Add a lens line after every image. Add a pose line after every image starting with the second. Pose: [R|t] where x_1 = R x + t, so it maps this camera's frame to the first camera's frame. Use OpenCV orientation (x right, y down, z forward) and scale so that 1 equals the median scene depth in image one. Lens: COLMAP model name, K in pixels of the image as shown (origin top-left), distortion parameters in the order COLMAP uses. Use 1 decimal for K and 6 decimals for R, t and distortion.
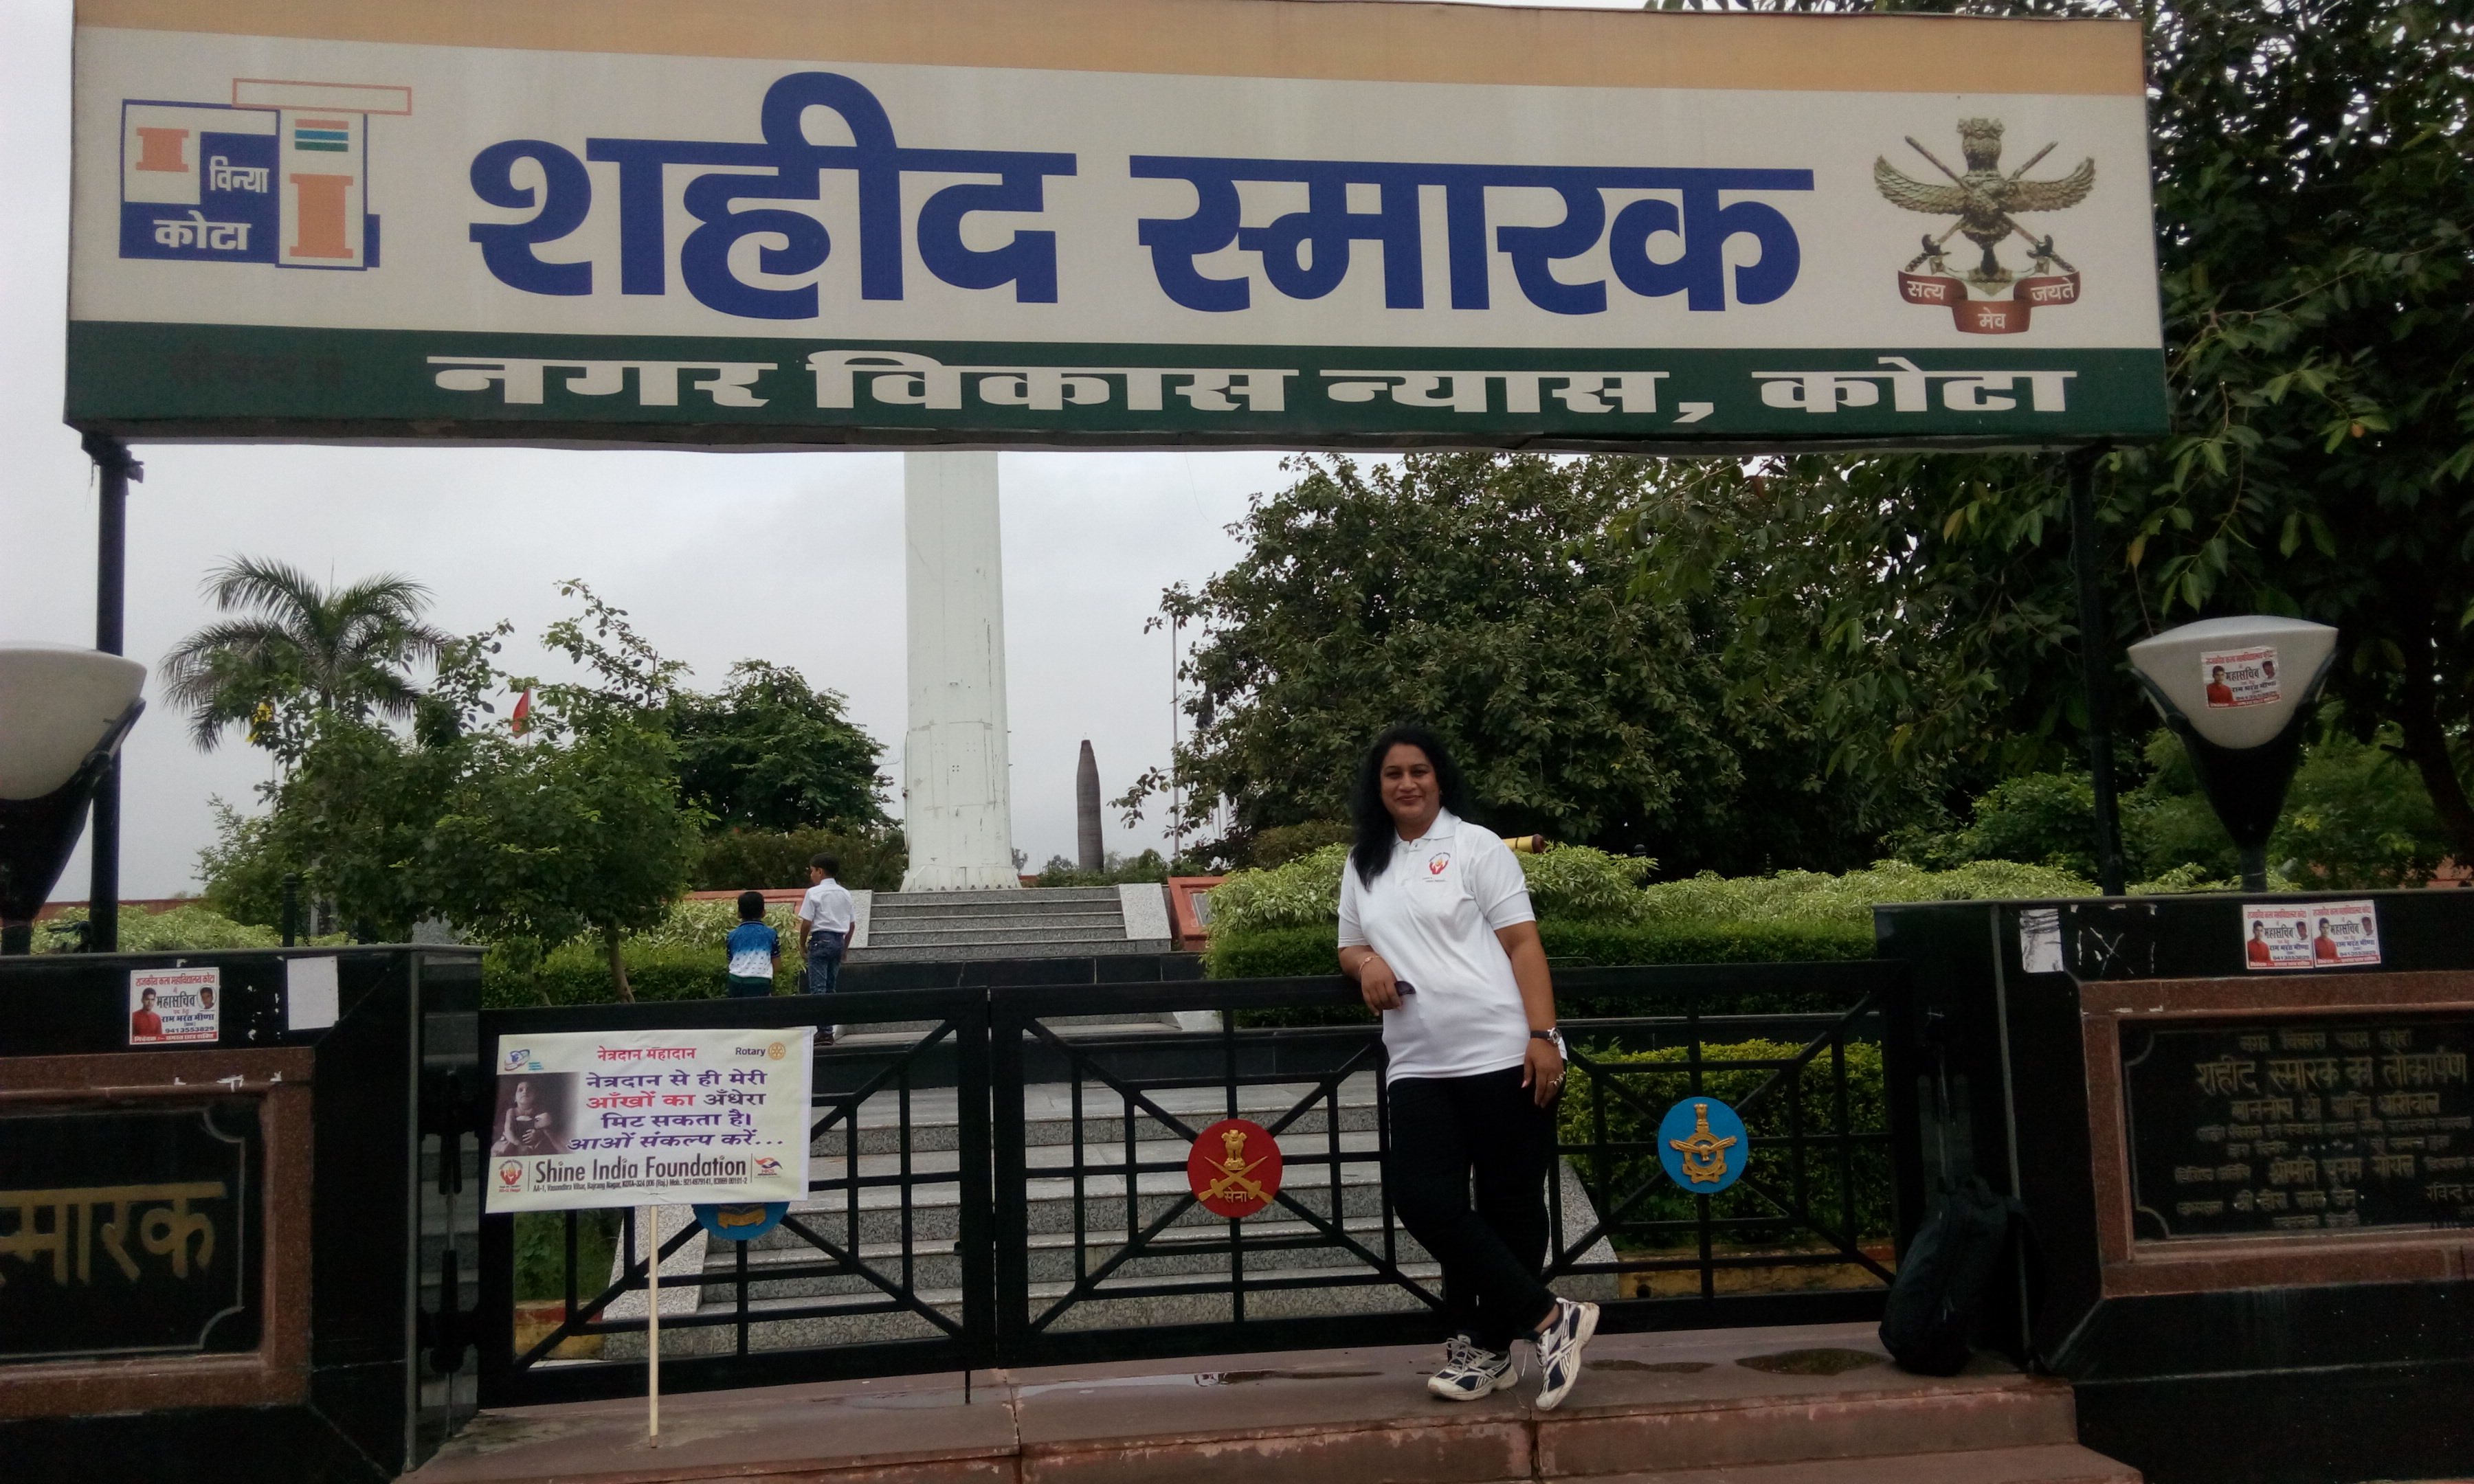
lens RADIAL K [[2154.8, 0, 1258.8], [0, 2154.8, 729.4], [0, 0, 1]] dist [0.139756, -0.249897]
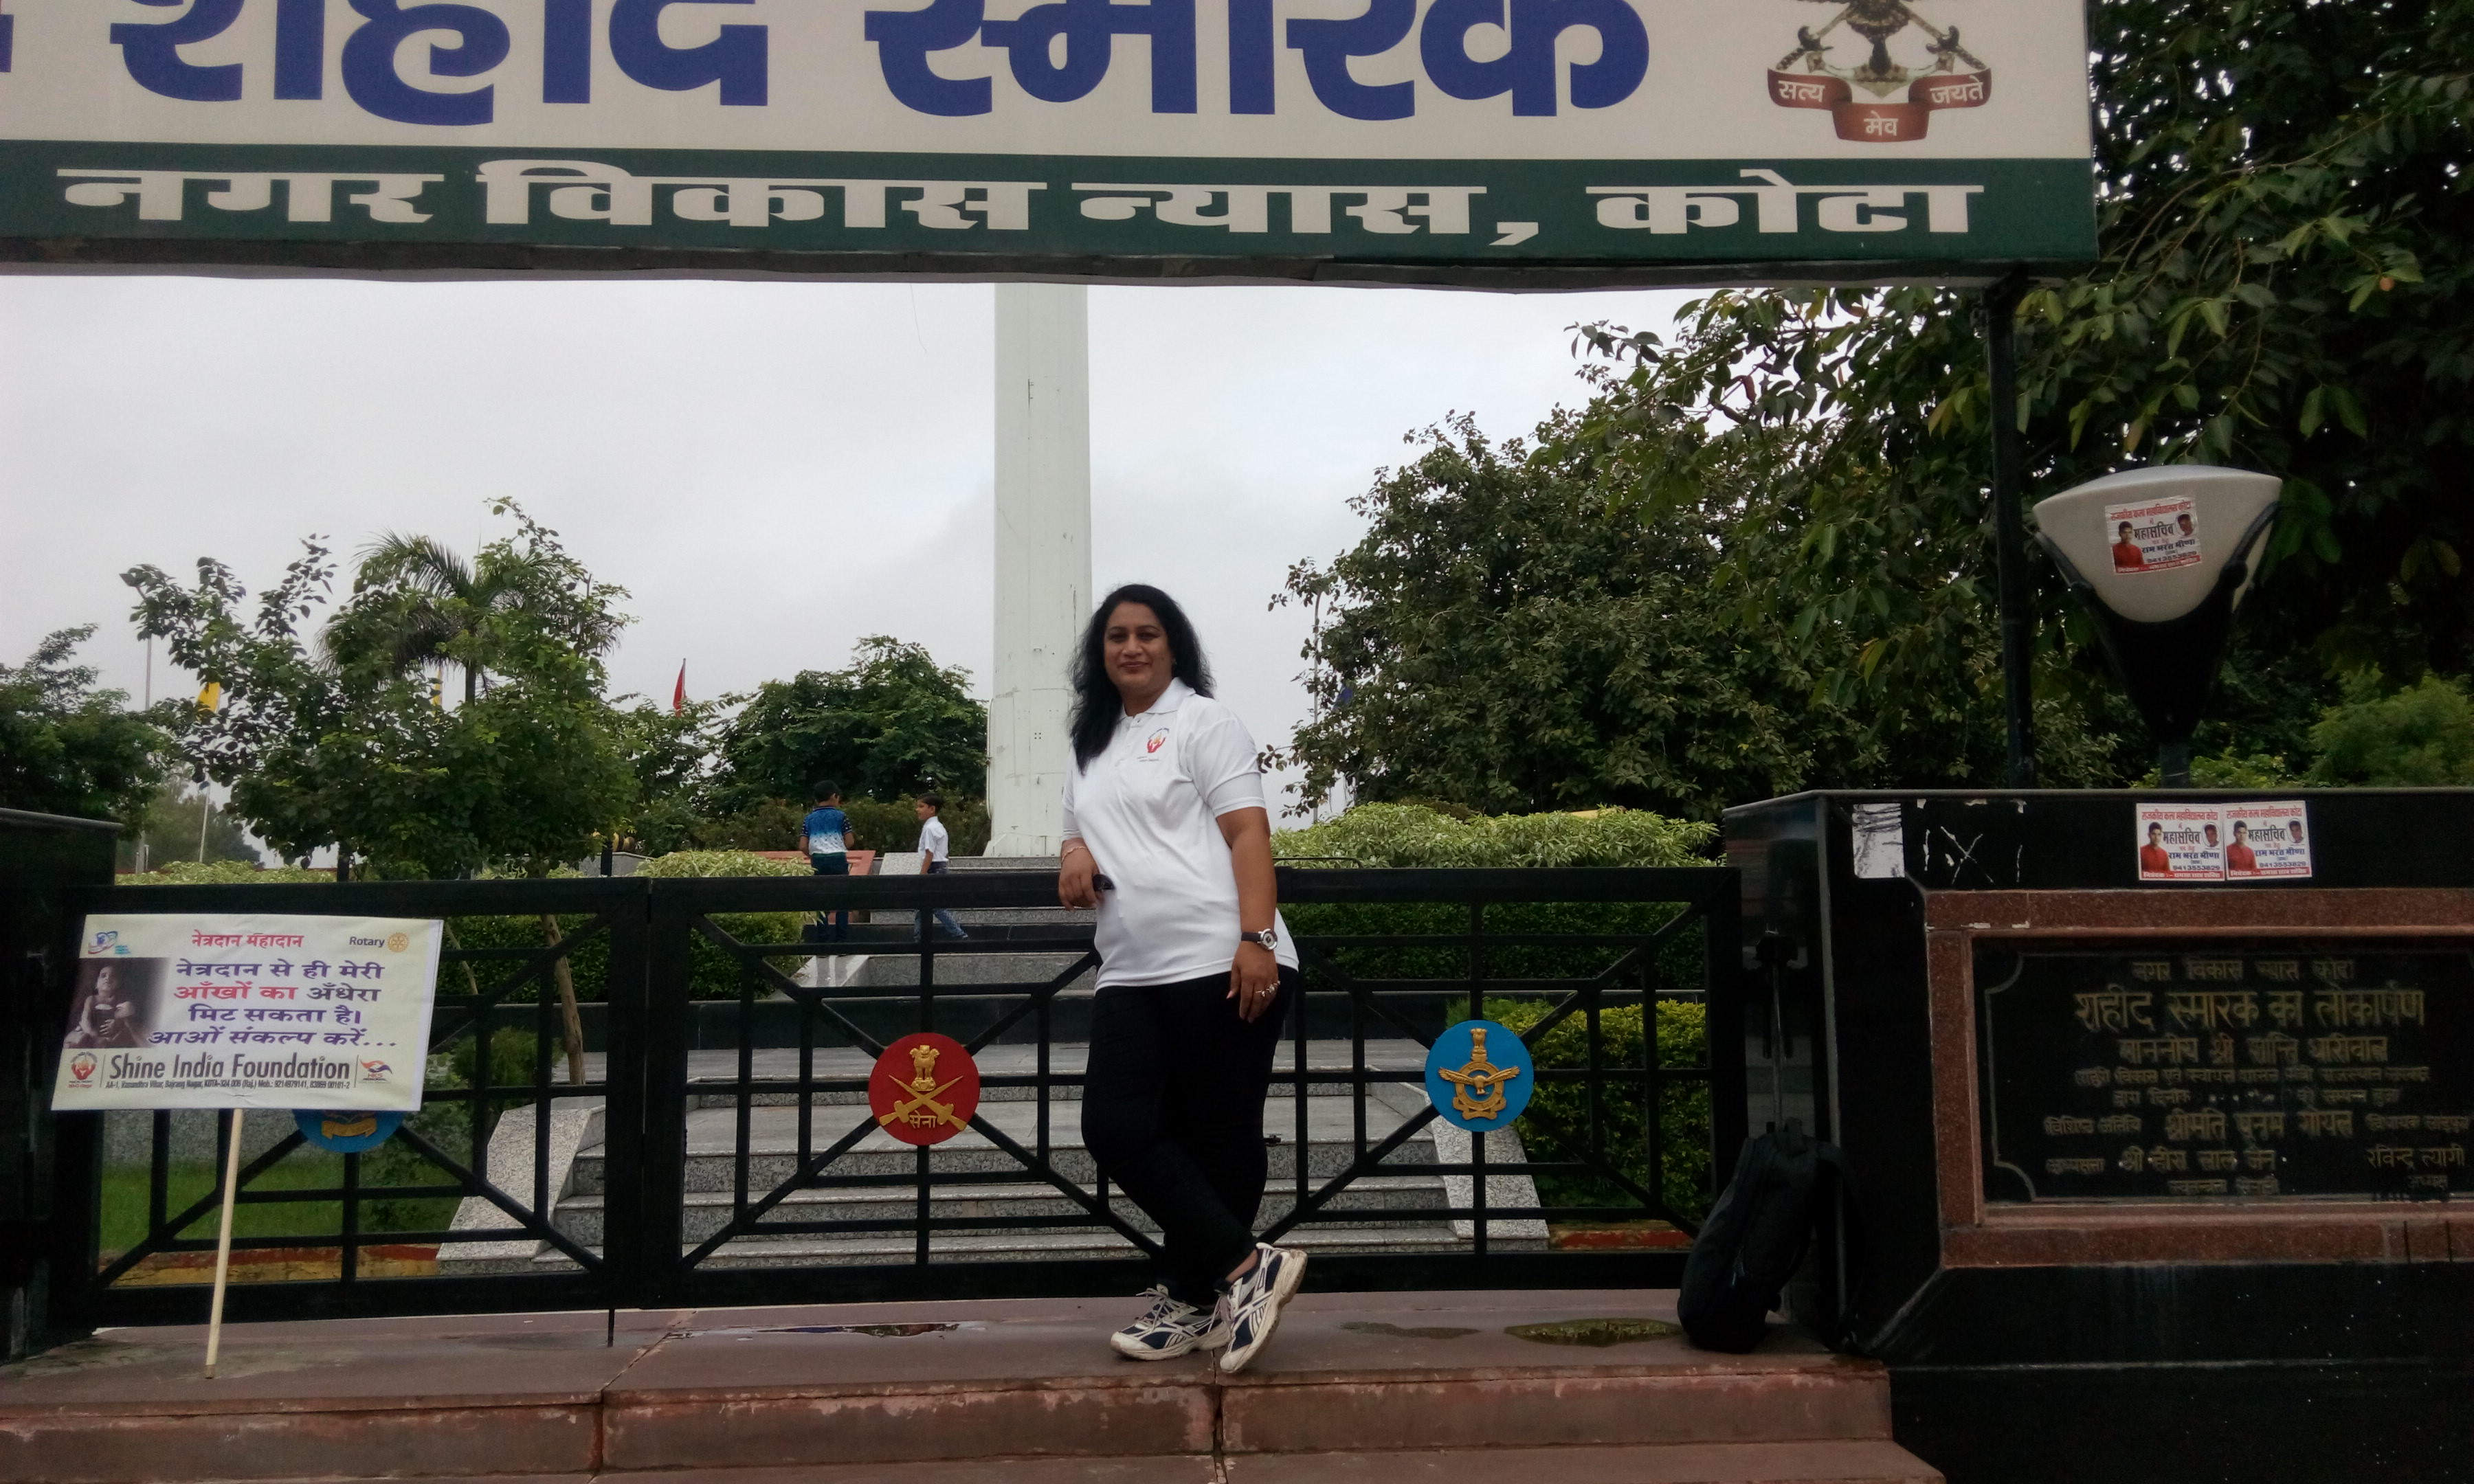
lens RADIAL K [[2153.8, 0, 1228.4], [0, 2153.8, 736.4], [0, 0, 1]] dist [0.119559, -0.218225]
pose [[0.995138, 0.009871, -0.097992, 0.174750], [-0.009362, 0.999940, 0.005660, 0.049587], [0.098042, -0.004715, 0.995171, 0.134430]]
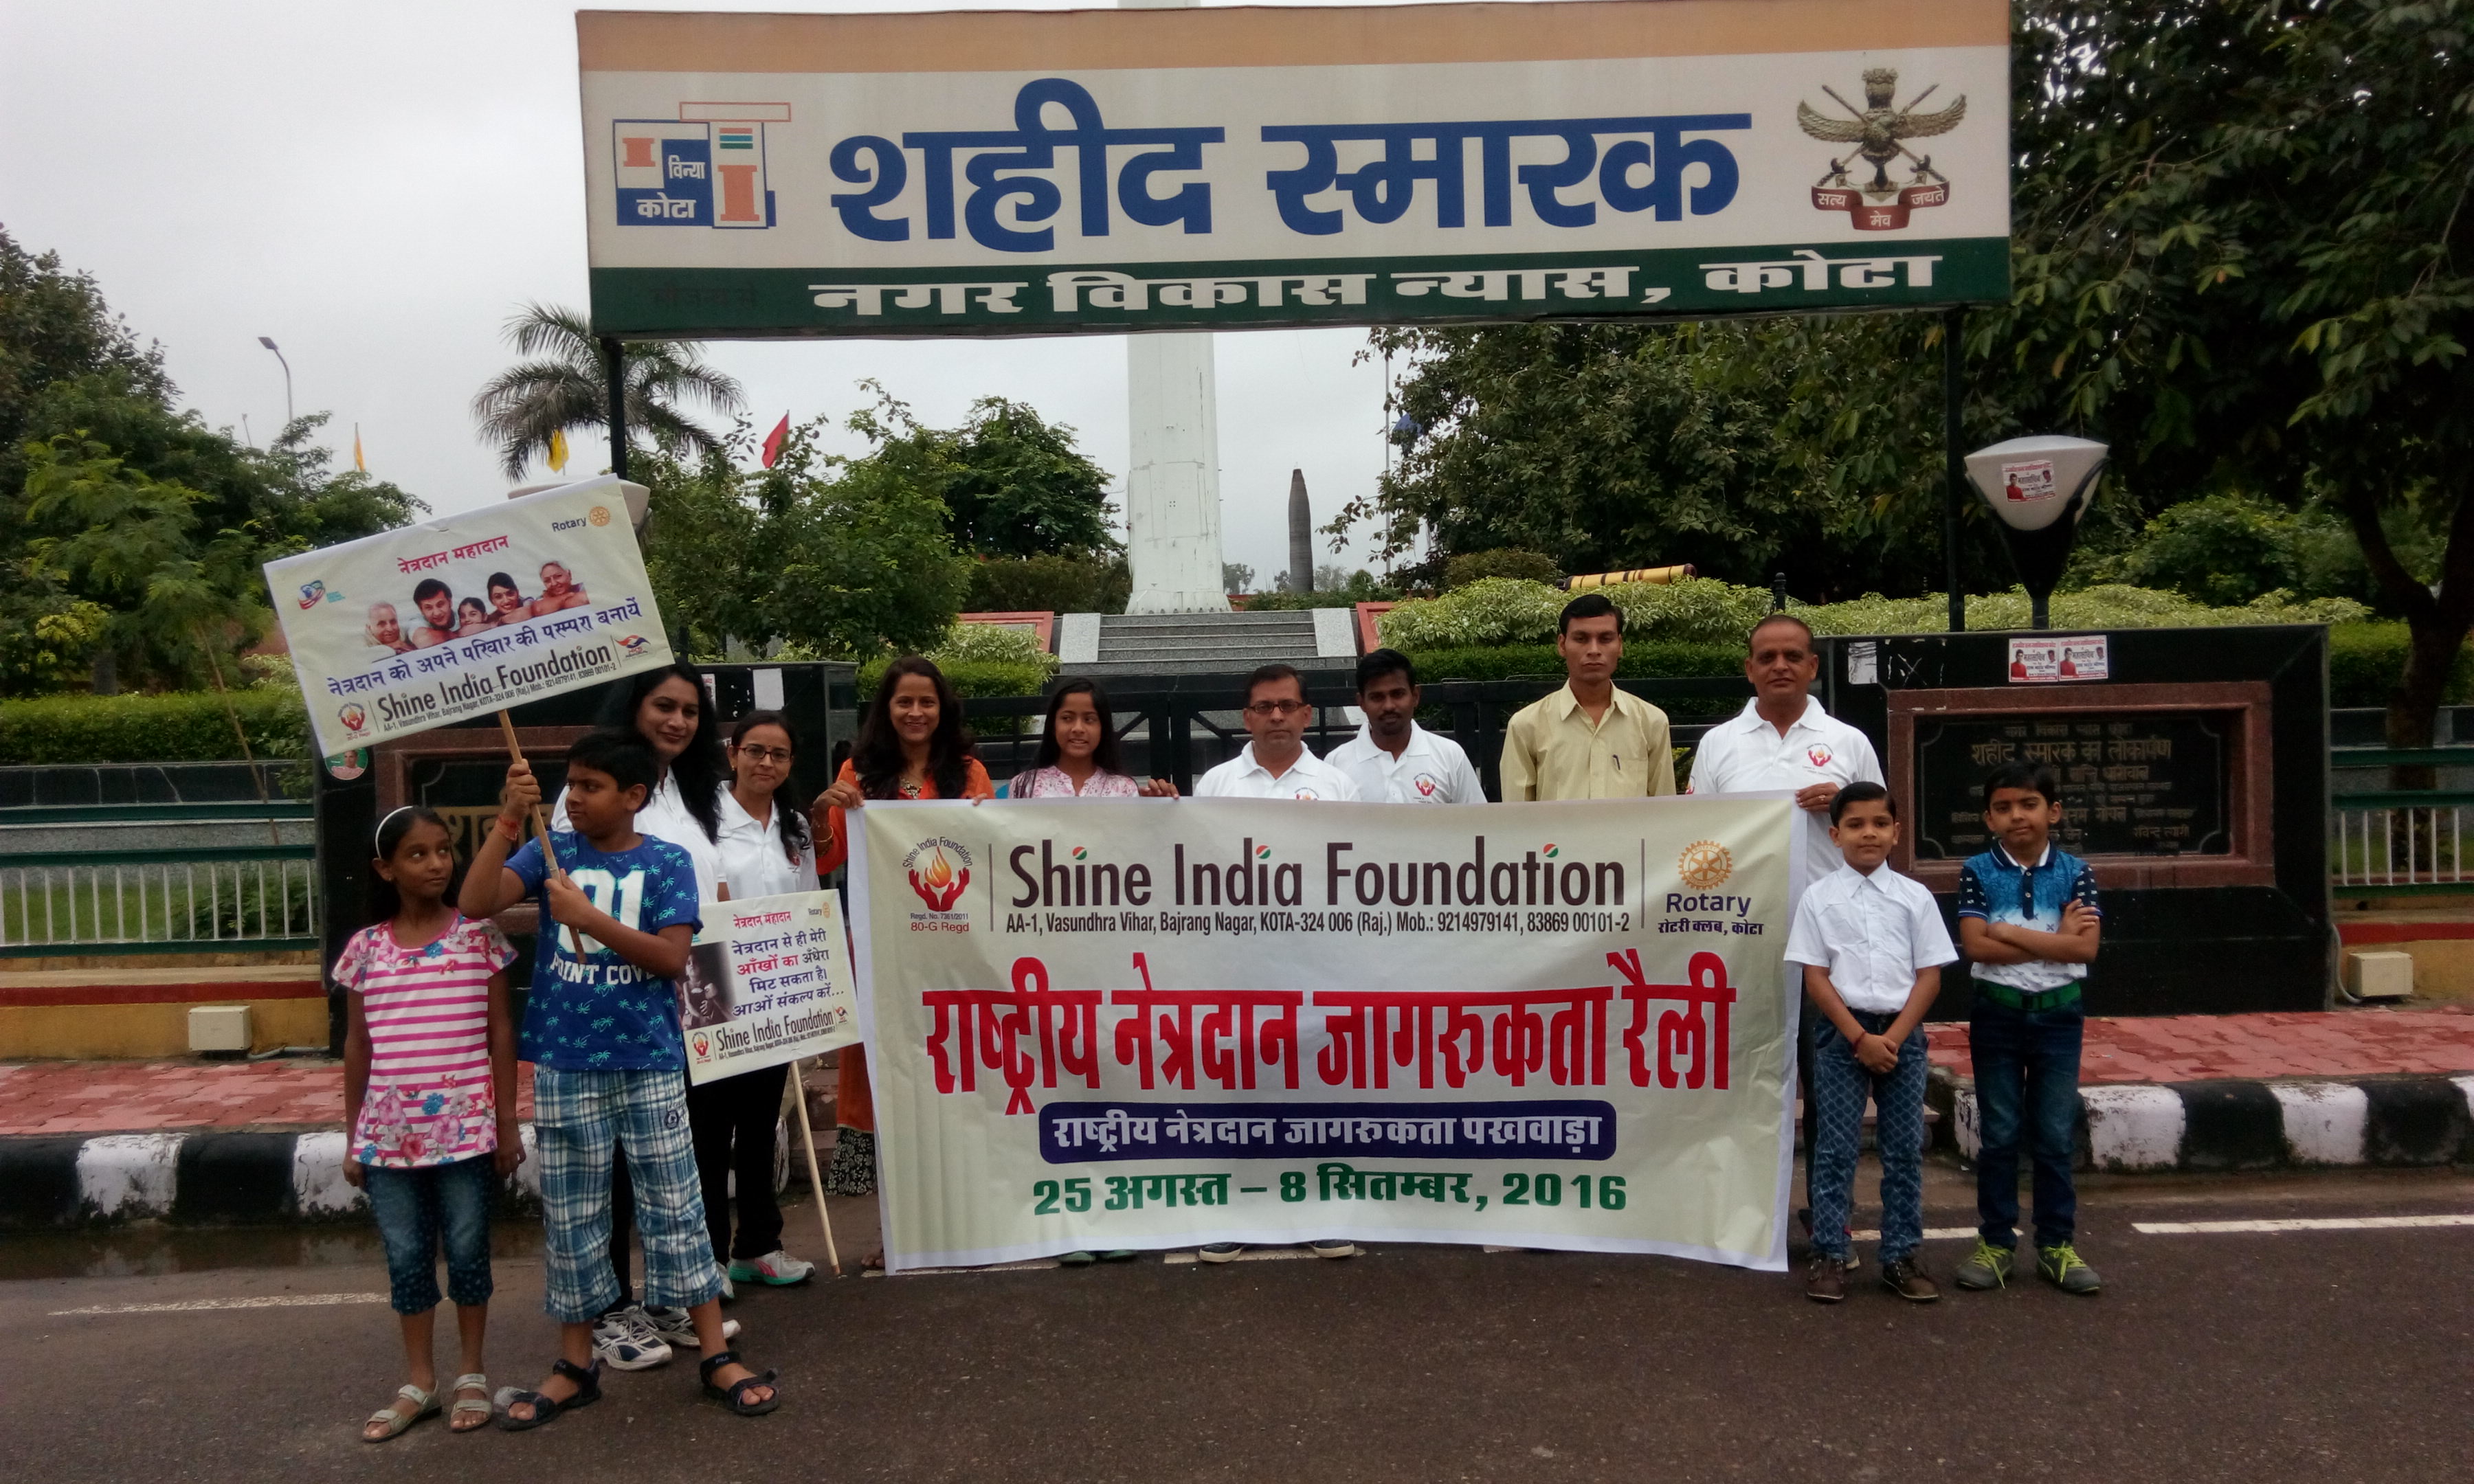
lens RADIAL K [[2160.3, 0, 1229.7], [0, 2160.3, 741.4], [0, 0, 1]] dist [0.127750, -0.252628]
pose [[0.992986, 0.008573, -0.117917, 0.093746], [0.007625, 0.990647, 0.136234, -0.052783], [0.117982, -0.136177, 0.983634, -0.487605]]
